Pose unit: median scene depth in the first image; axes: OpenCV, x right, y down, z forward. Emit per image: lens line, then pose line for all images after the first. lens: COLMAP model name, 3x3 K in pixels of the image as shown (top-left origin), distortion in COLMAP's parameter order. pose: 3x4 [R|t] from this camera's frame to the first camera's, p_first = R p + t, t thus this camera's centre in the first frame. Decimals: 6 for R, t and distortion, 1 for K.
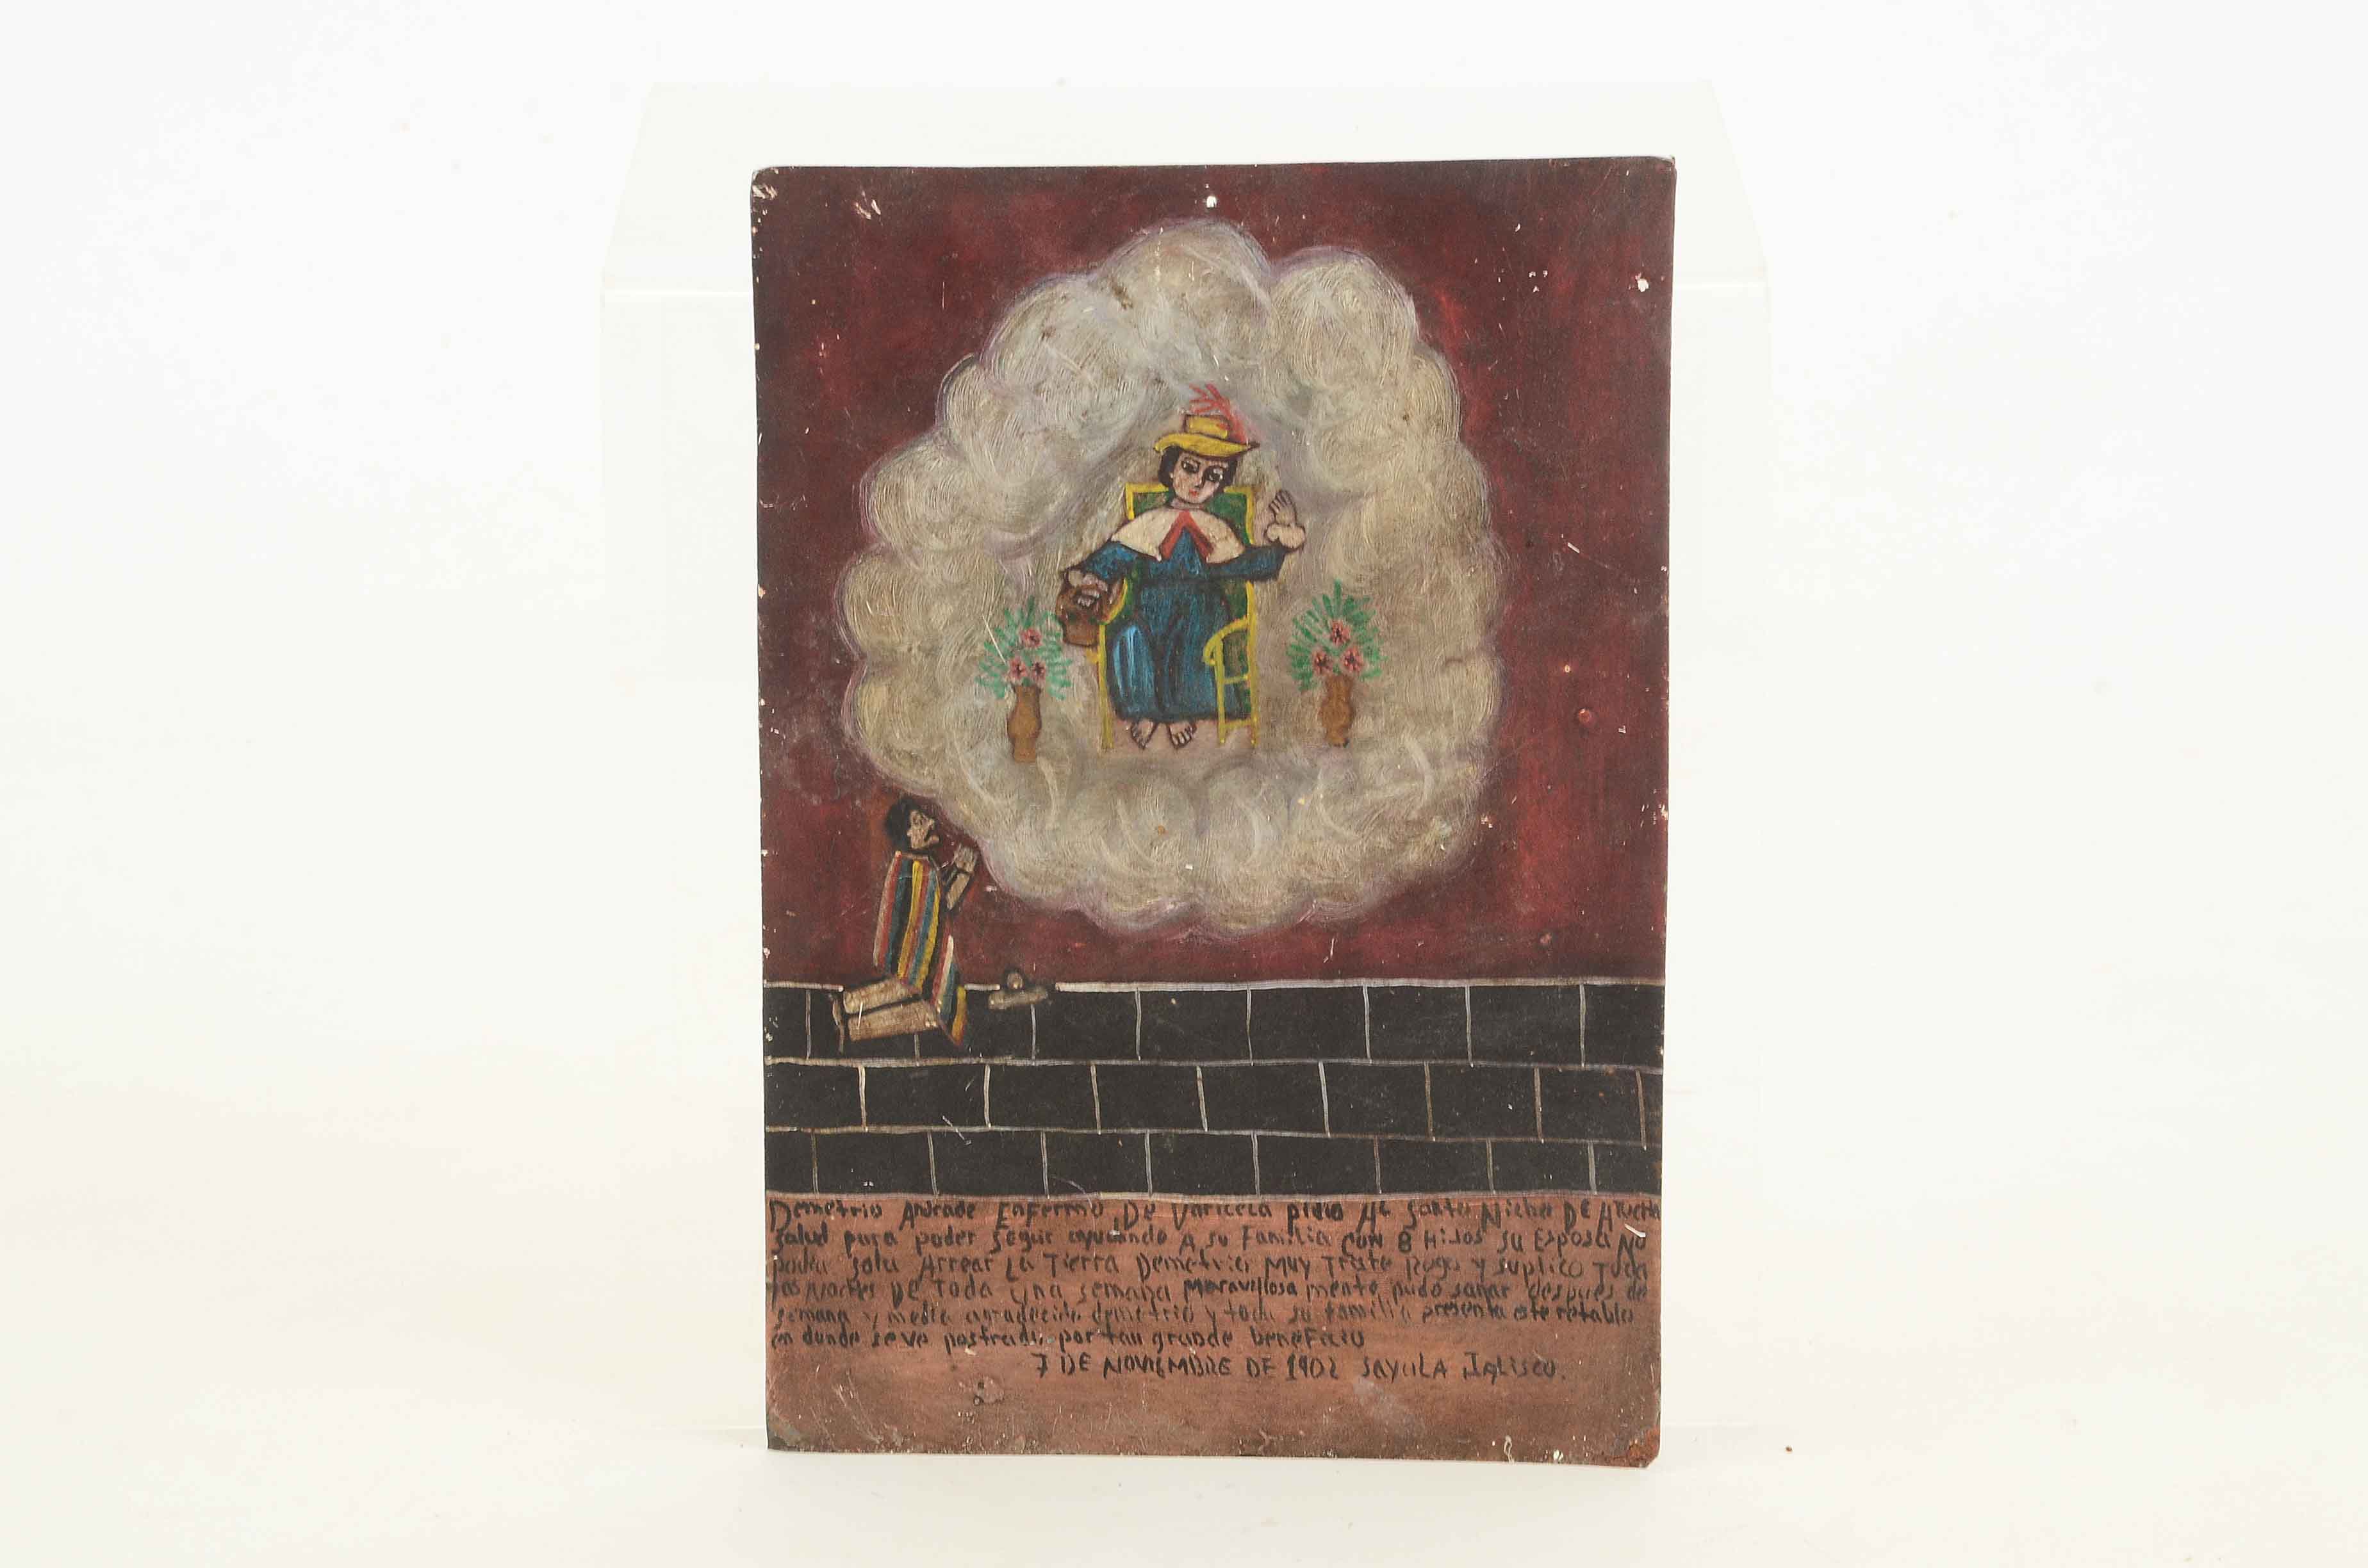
lens RADIAL K [[10640.7, 0, 1181.7], [0, 10640.7, 785.3], [0, 0, 1]] dist [1.207075, 0.000000]
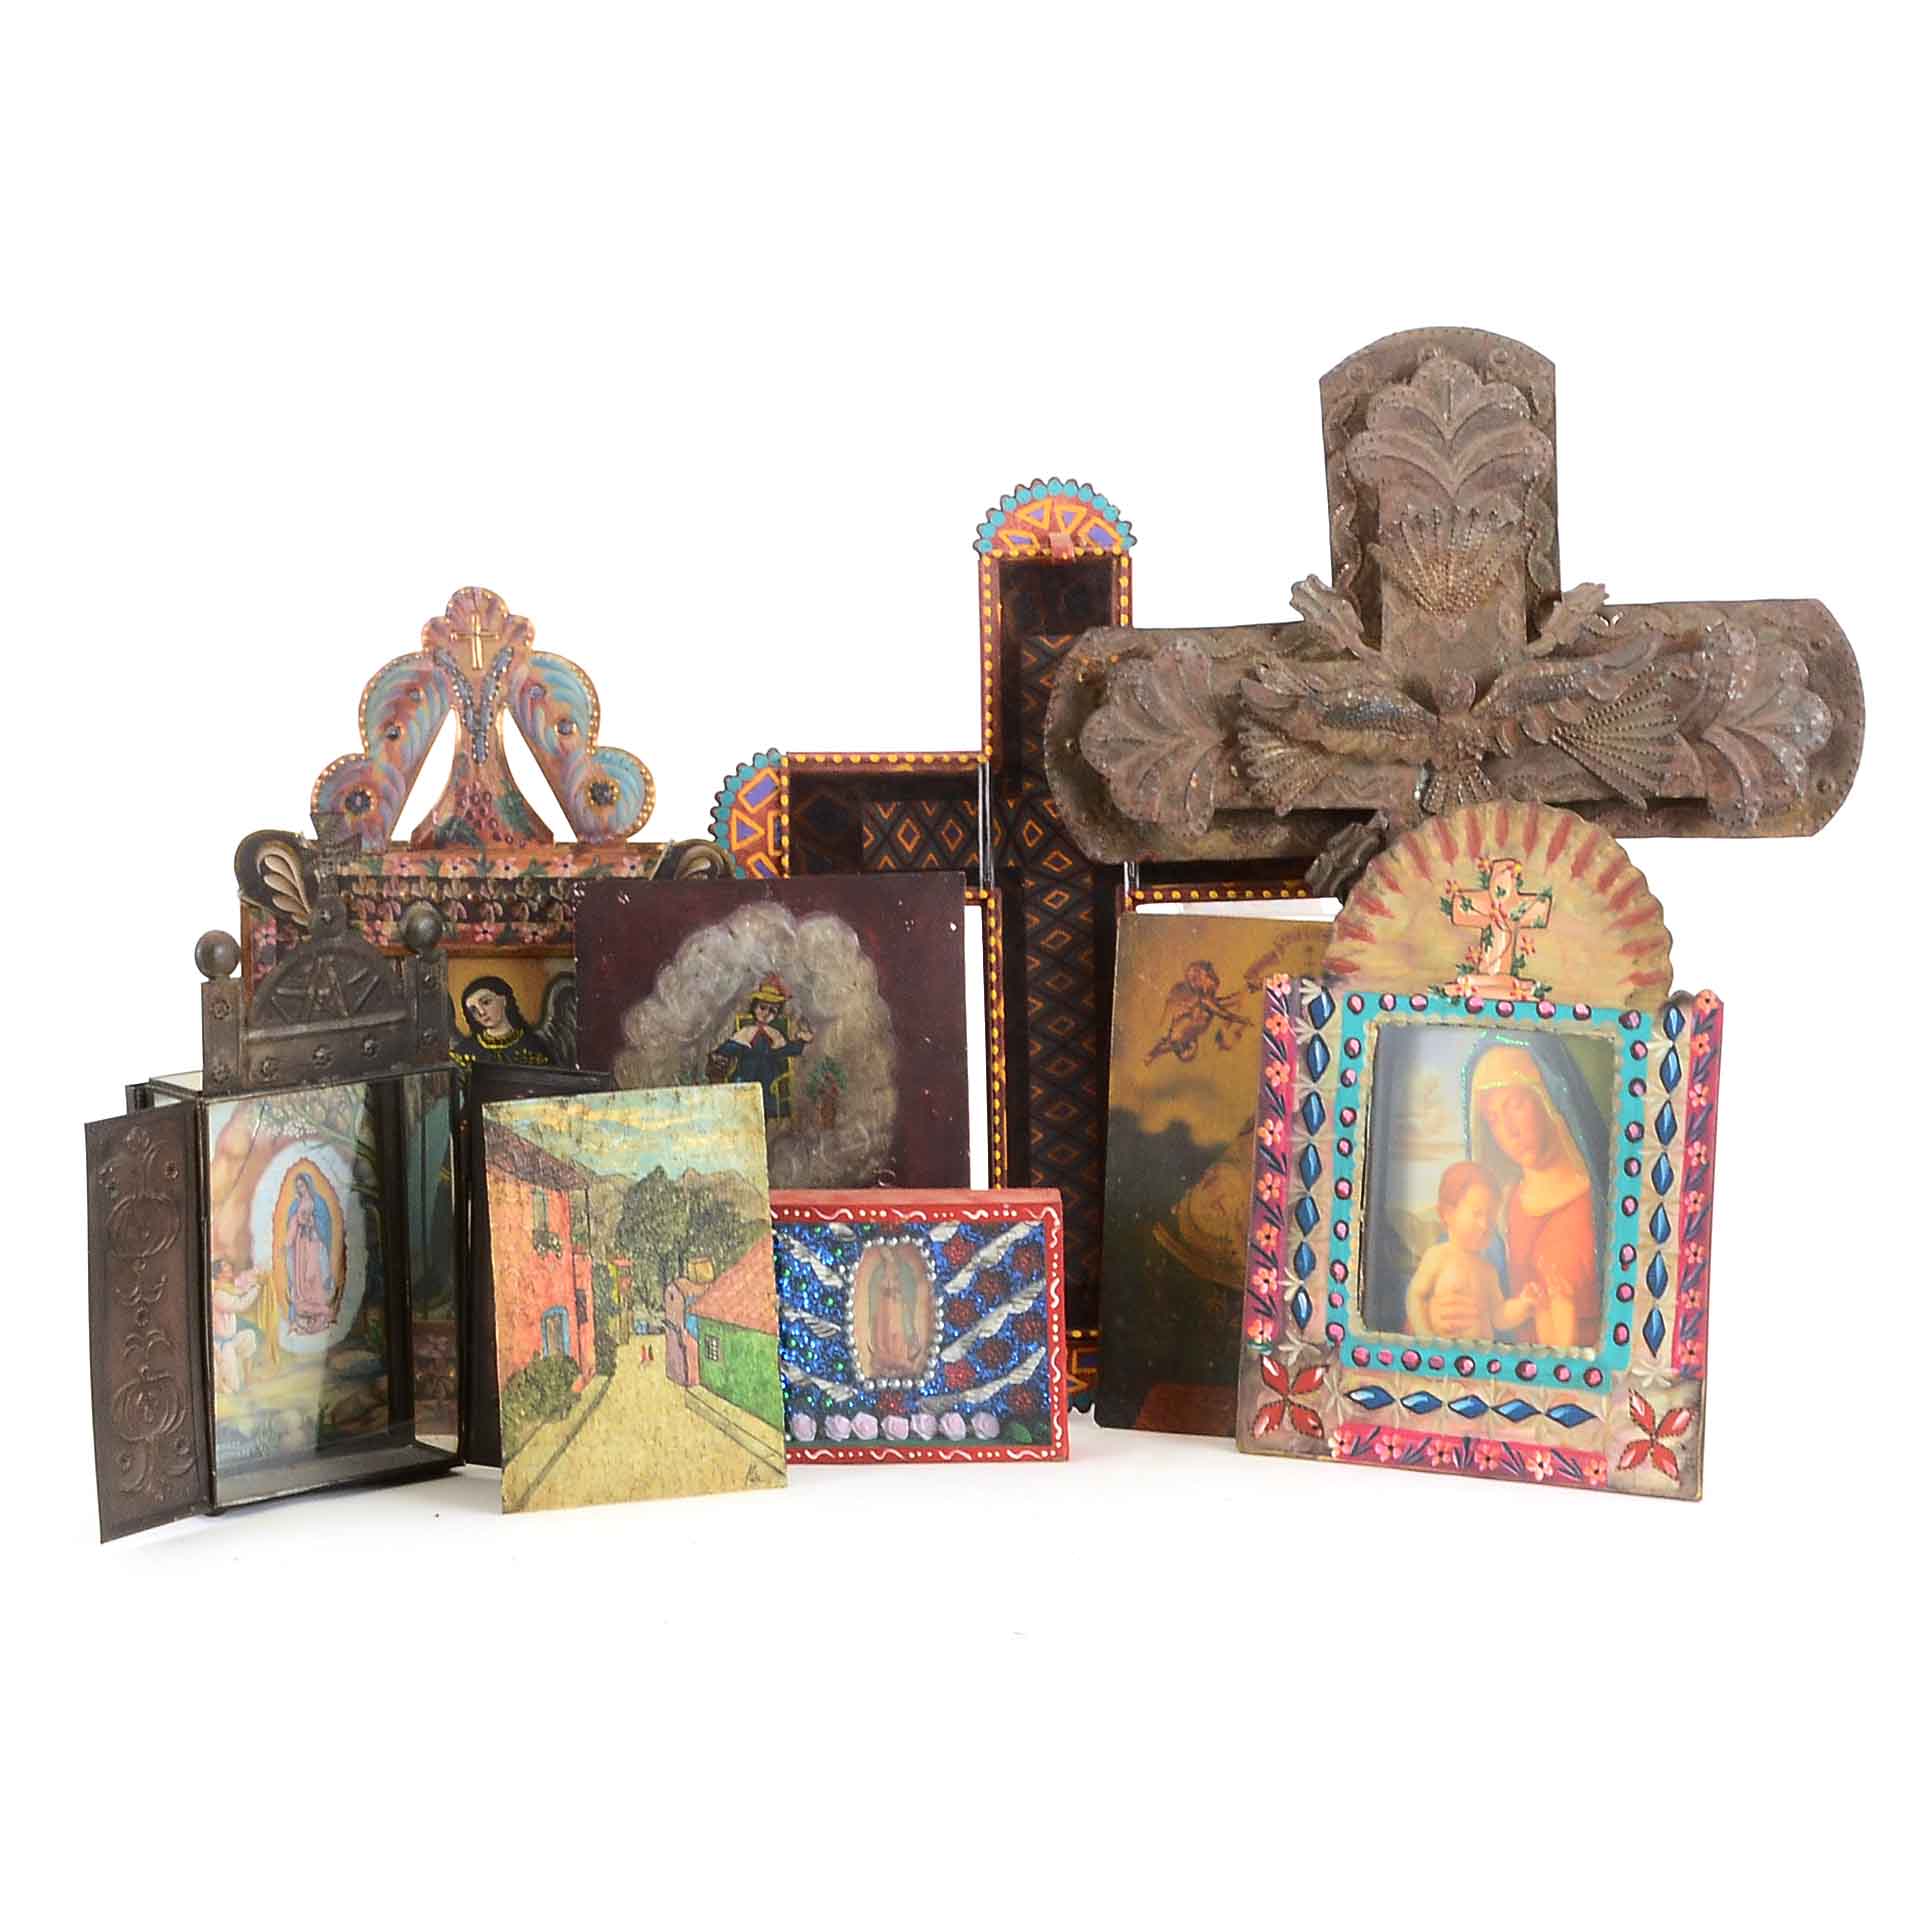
lens RADIAL K [[5085.2, 0, 958.6], [0, 5085.2, 961.1], [0, 0, 1]] dist [0.028484, 0.000000]
pose [[0.999186, -0.013597, 0.037991, 0.001380], [0.015184, 0.999011, -0.041790, 0.007087], [-0.037385, 0.042332, 0.998404, -0.110501]]
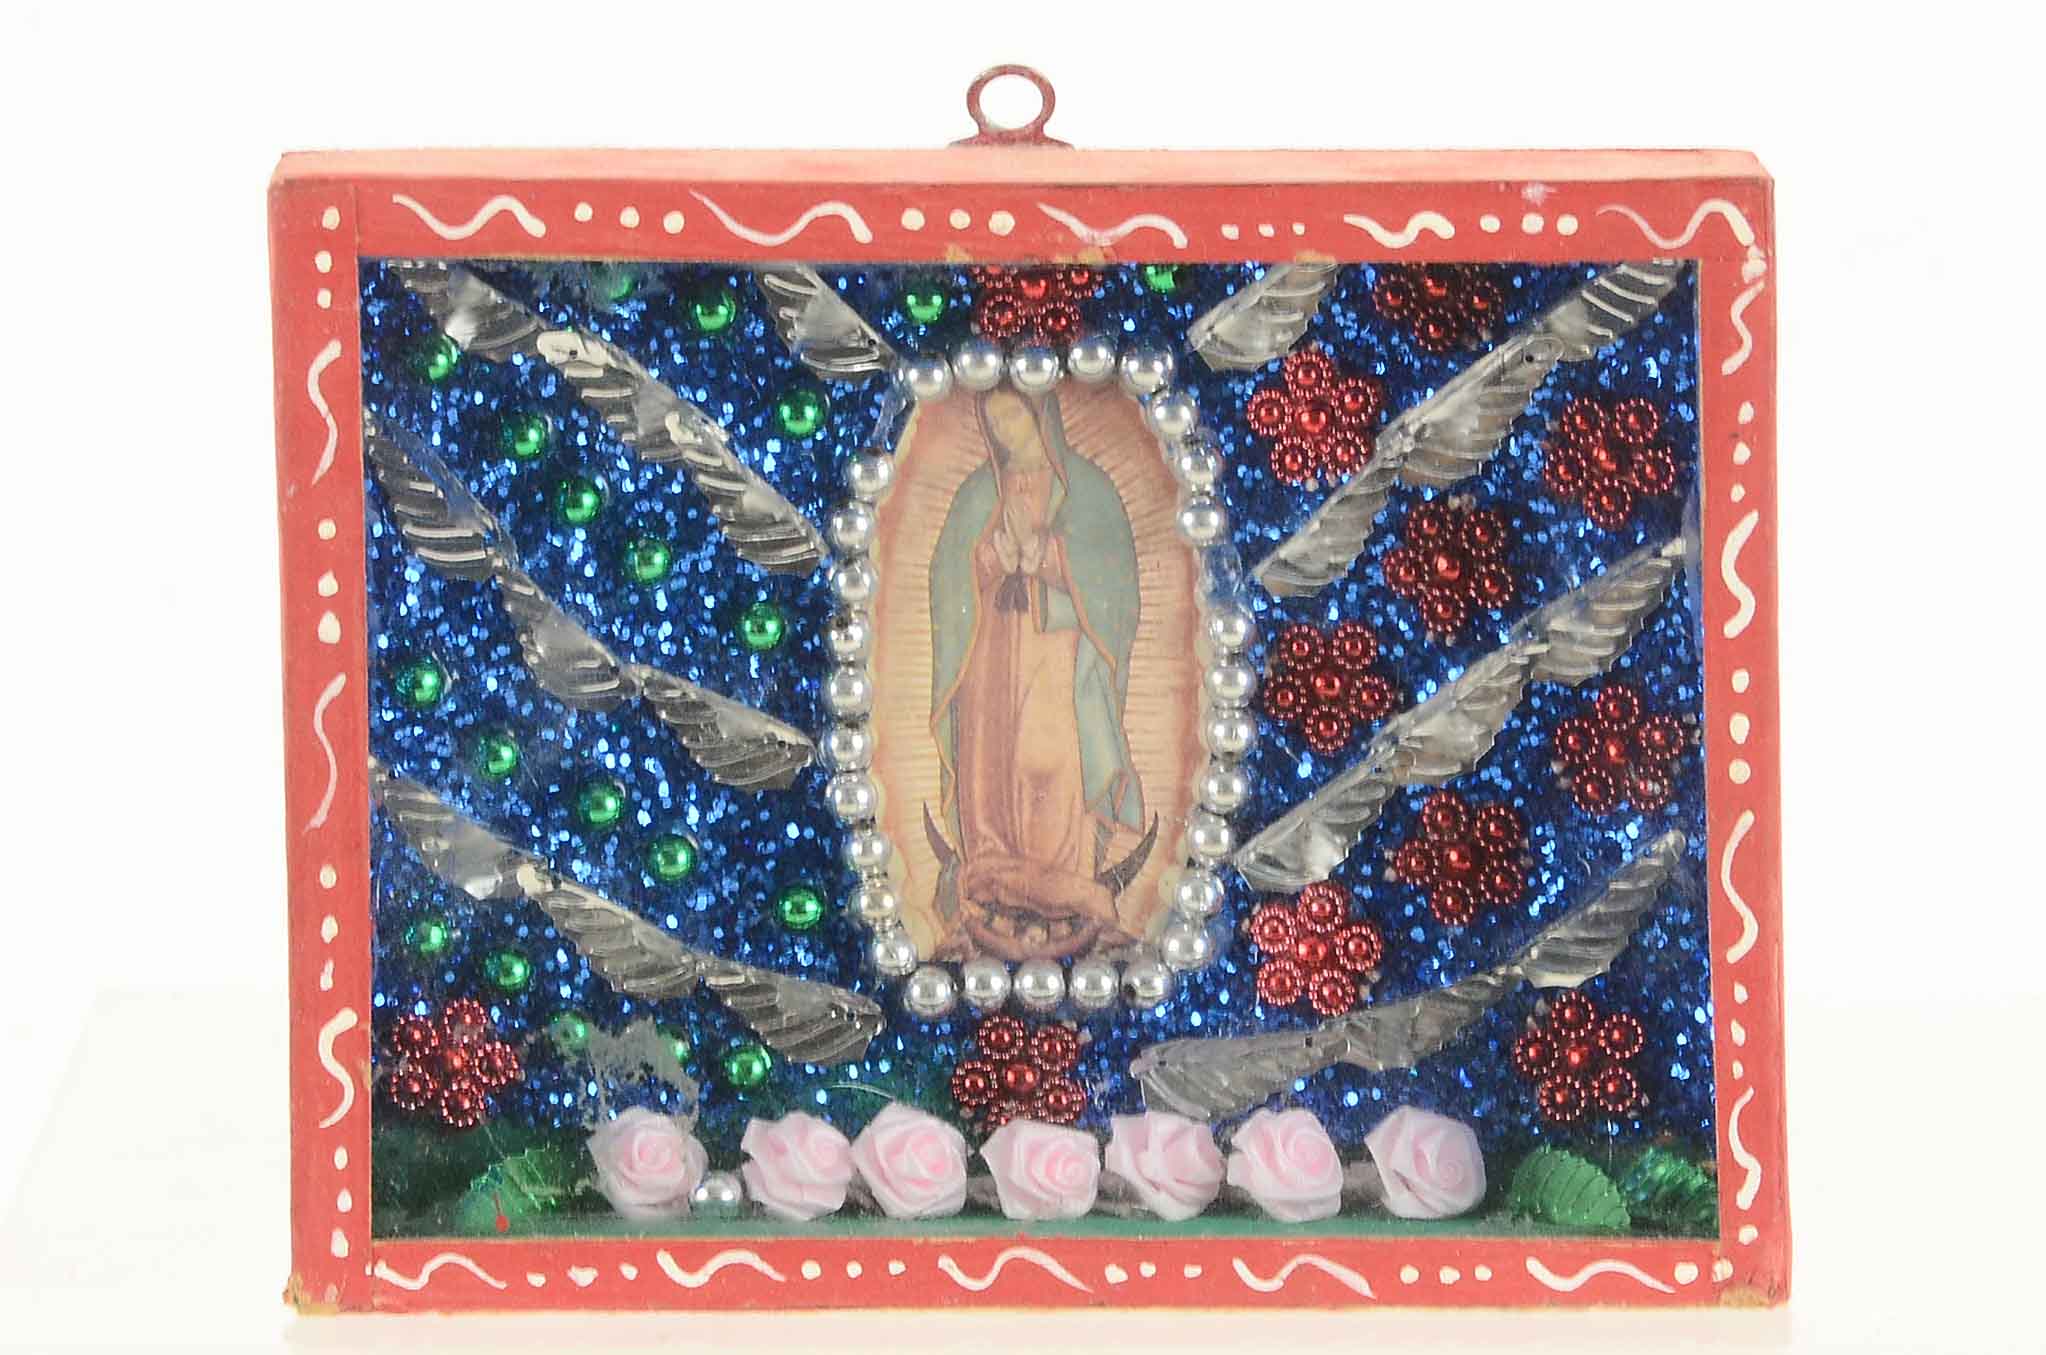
lens RADIAL K [[9195.0, 0, 1038.5], [0, 9195.0, 689.3], [0, 0, 1]] dist [1.207075, 0.000000]
pose [[0.998885, -0.002089, 0.047161, 0.006014], [0.006998, 0.994535, -0.104166, 0.088255], [-0.046686, 0.104380, 0.993441, 0.537839]]
